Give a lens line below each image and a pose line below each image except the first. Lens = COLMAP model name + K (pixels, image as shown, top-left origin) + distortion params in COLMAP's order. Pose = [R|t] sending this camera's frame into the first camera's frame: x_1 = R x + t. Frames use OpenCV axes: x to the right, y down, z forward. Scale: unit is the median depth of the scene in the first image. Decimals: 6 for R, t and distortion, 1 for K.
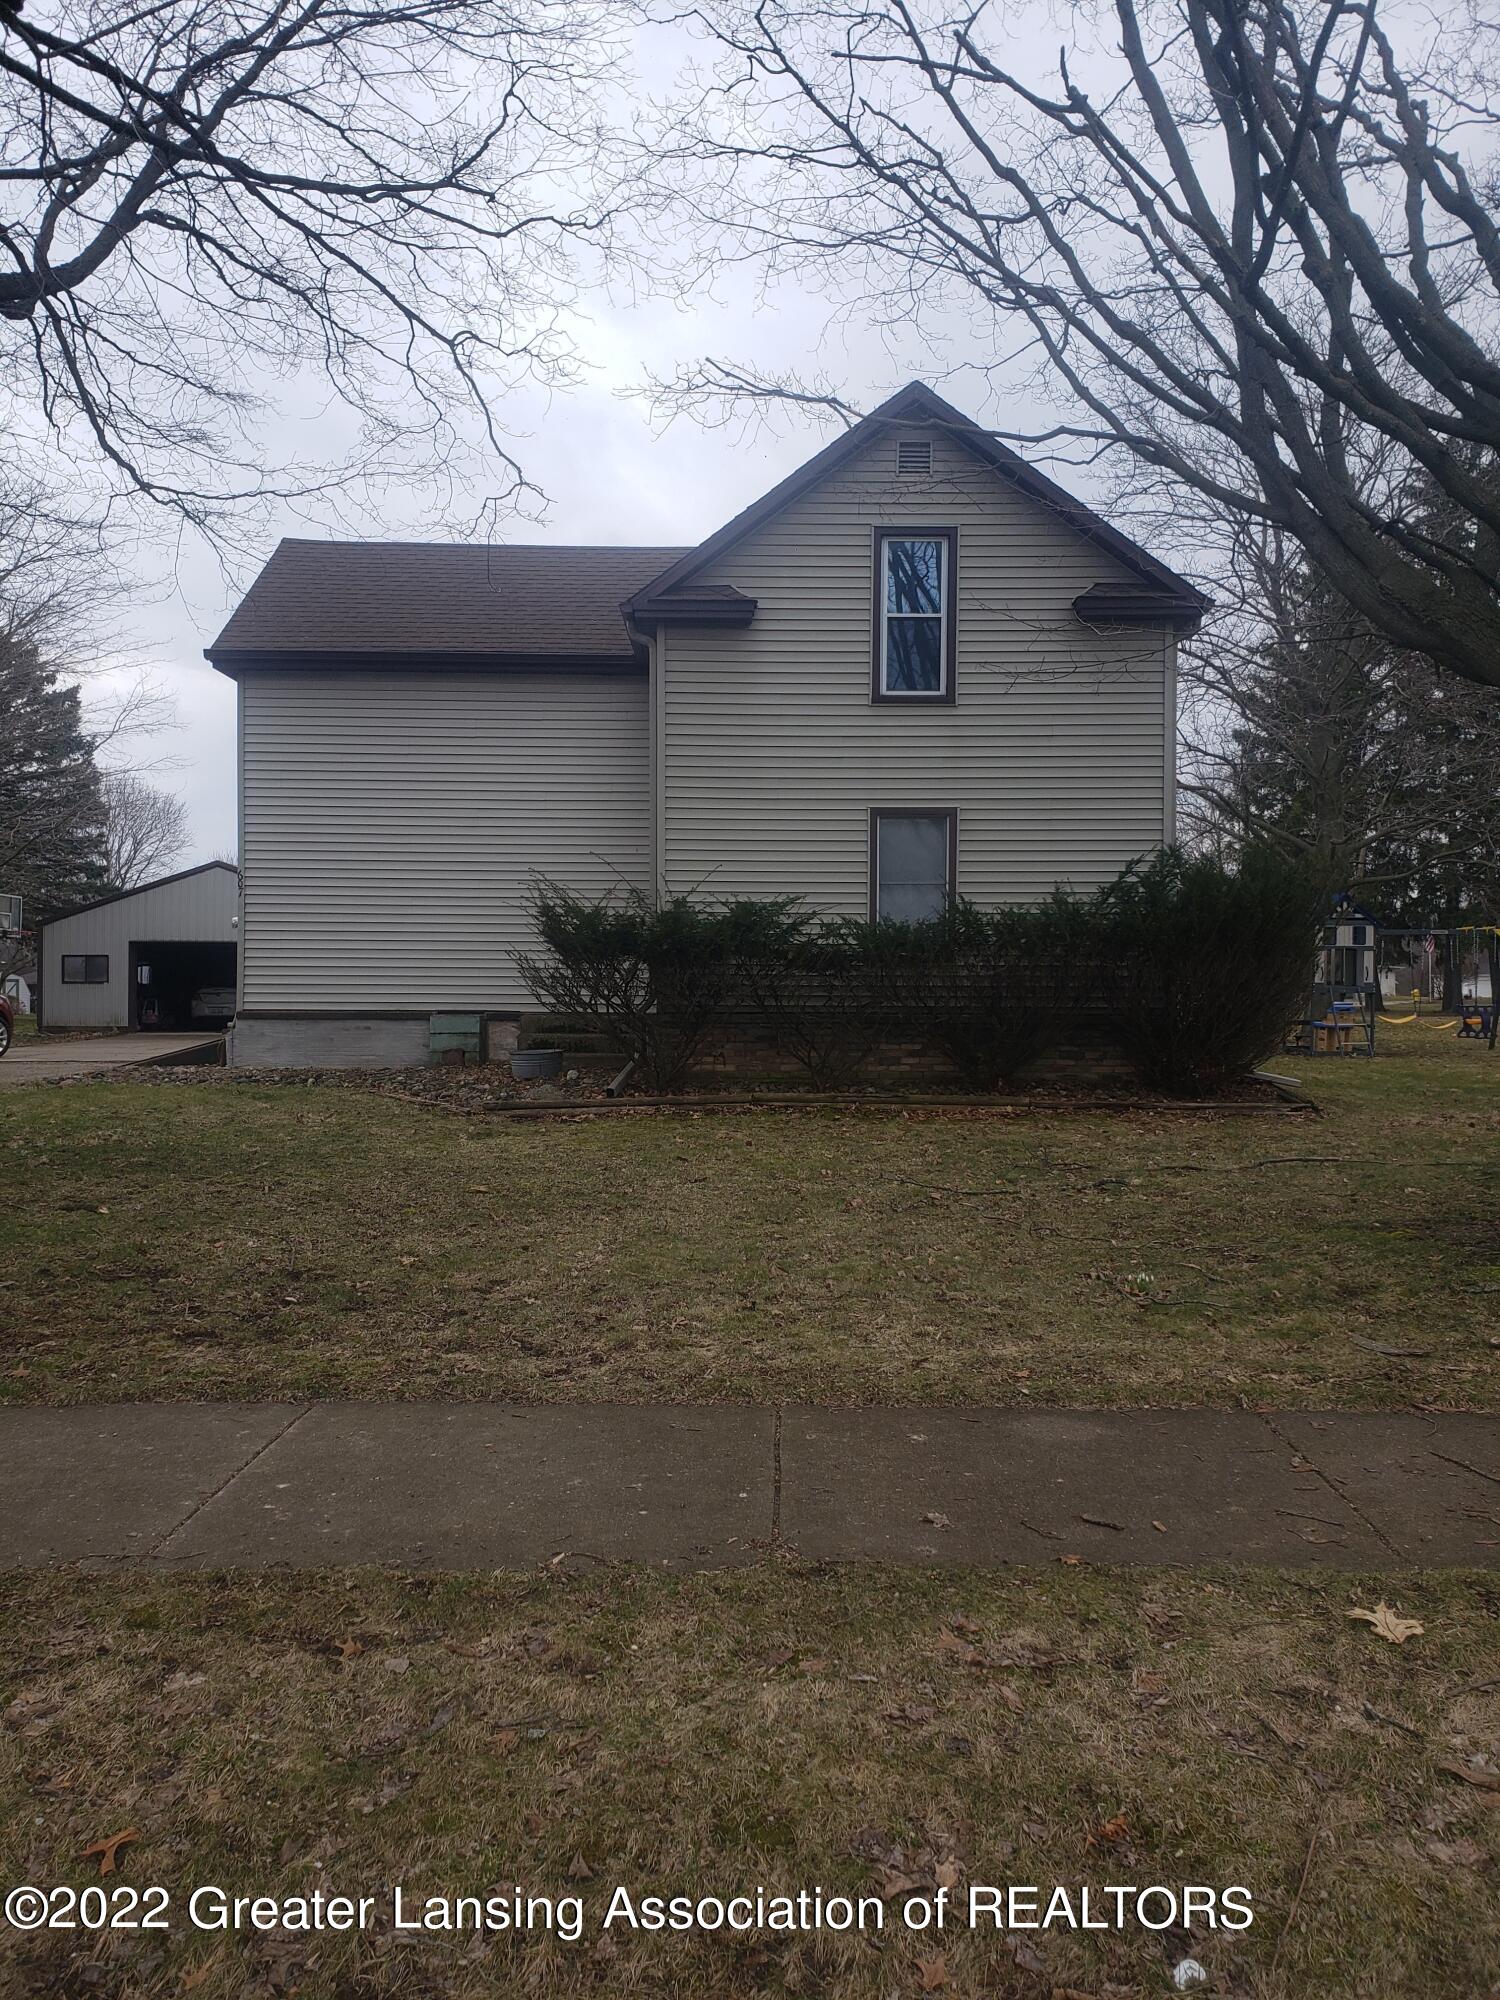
lens RADIAL K [[1542.5, 0, 757.8], [0, 1542.5, 1006.1], [0, 0, 1]] dist [0.127011, -0.000156]
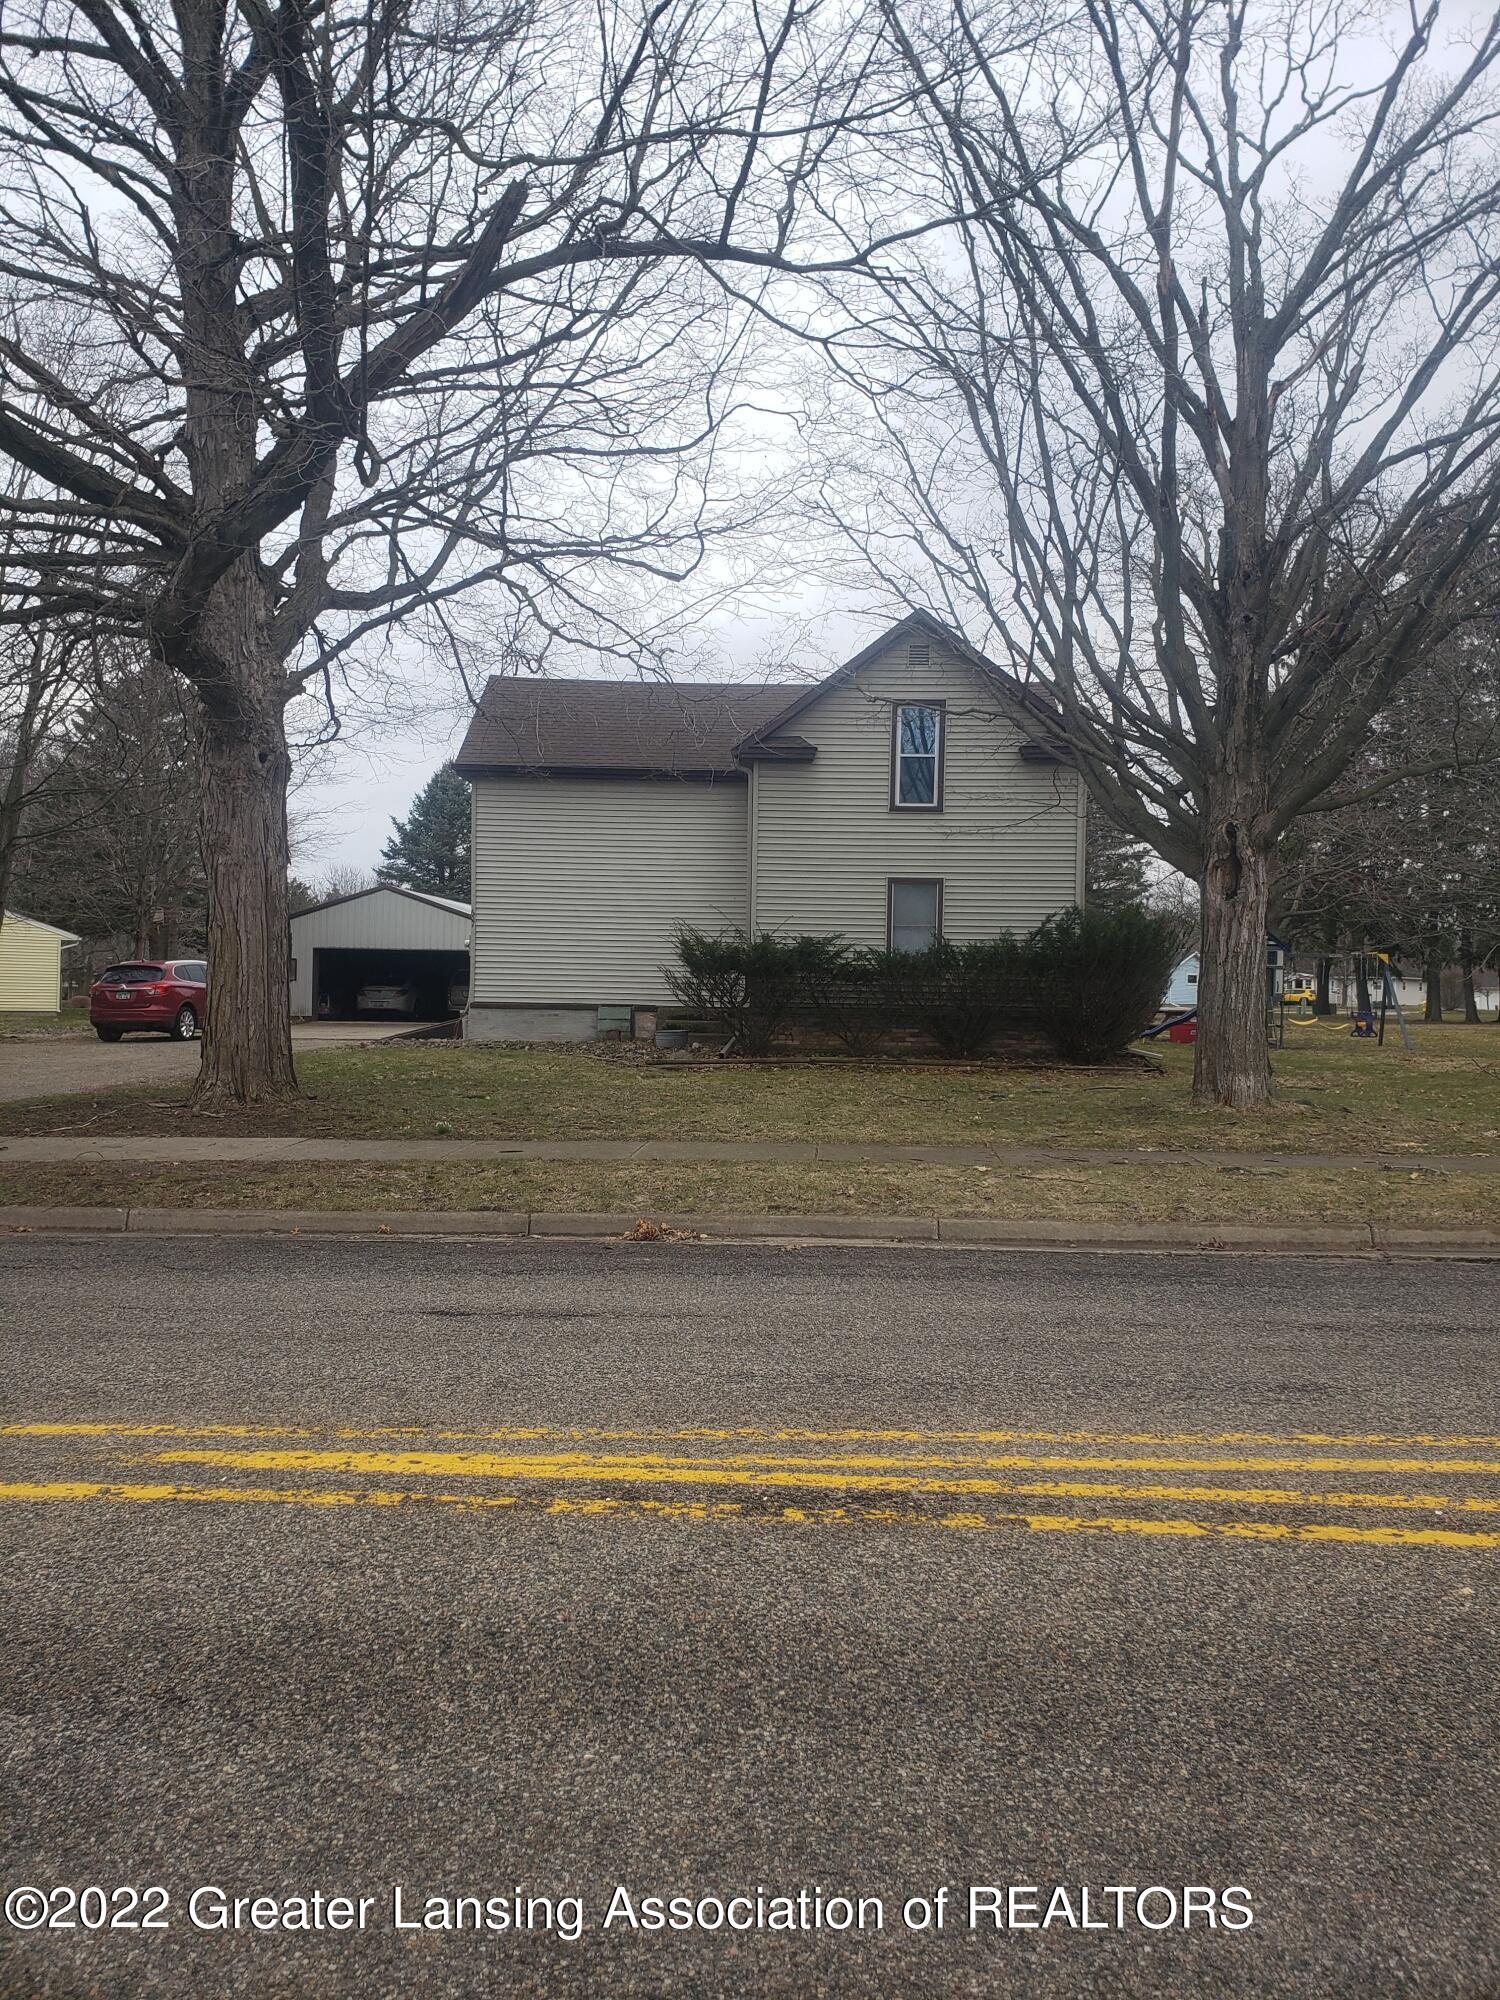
lens RADIAL K [[1542.5, 0, 757.8], [0, 1542.5, 1006.1], [0, 0, 1]] dist [0.127011, -0.000156]
pose [[0.999176, 0.012847, -0.038500, 0.003021], [-0.012927, 0.999915, -0.001834, 0.006508], [0.038473, 0.002330, 0.999257, -0.569654]]
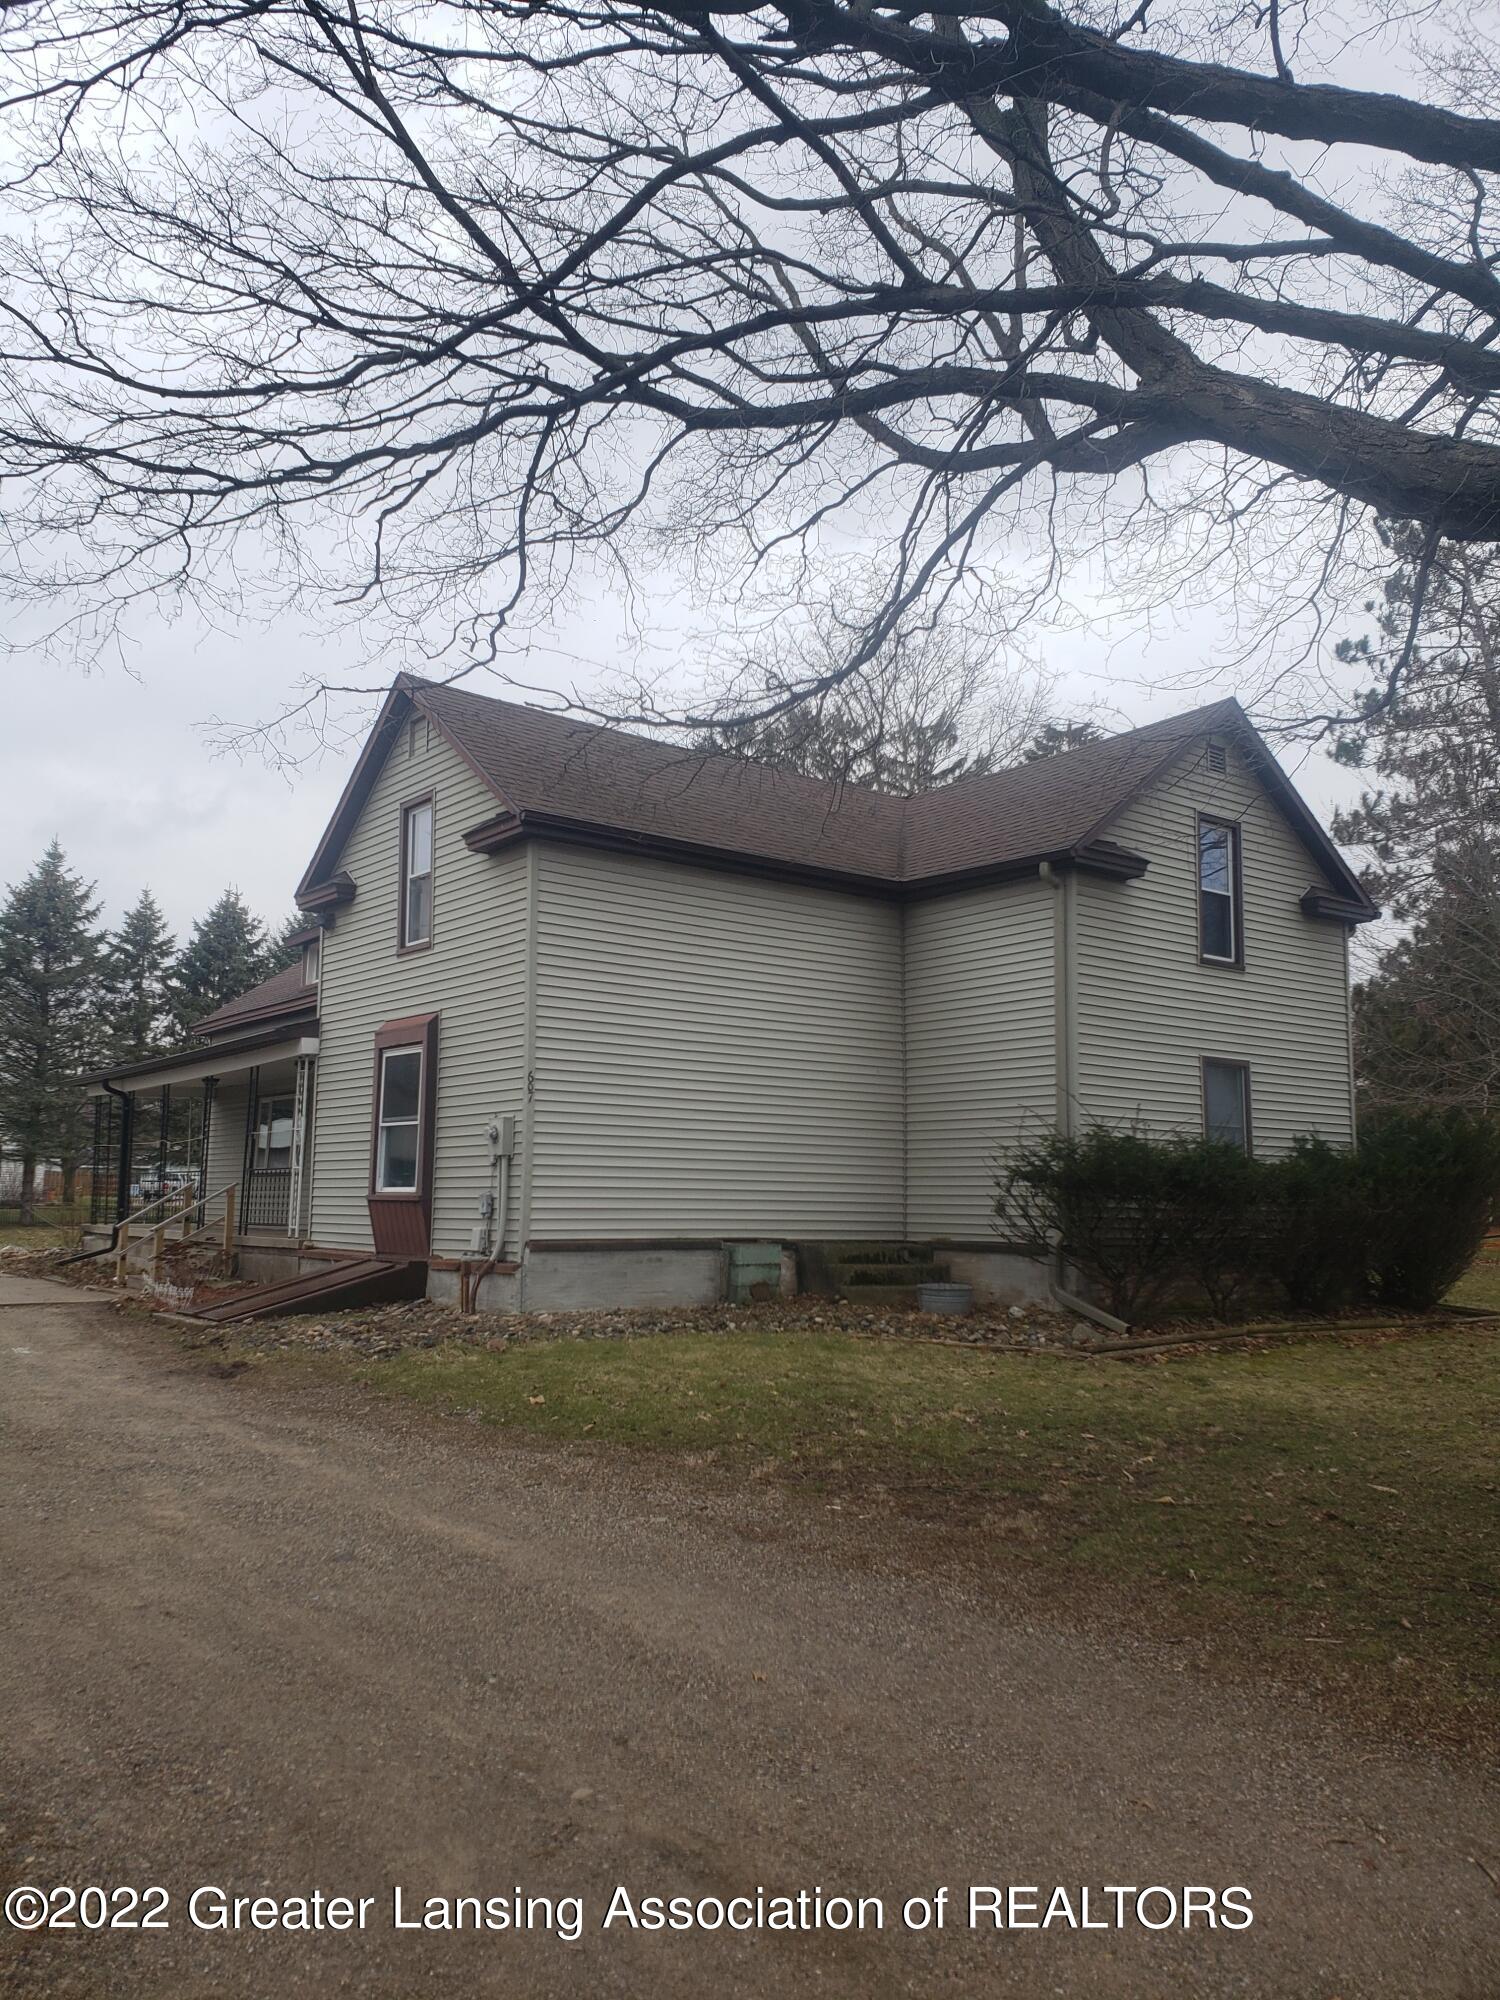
lens RADIAL K [[1542.5, 0, 757.8], [0, 1542.5, 1006.1], [0, 0, 1]] dist [0.127011, -0.000156]
pose [[0.792817, 0.081440, 0.603994, -0.850161], [-0.010620, 0.992727, -0.119915, -0.027231], [-0.609368, 0.088656, 0.787916, 0.313782]]
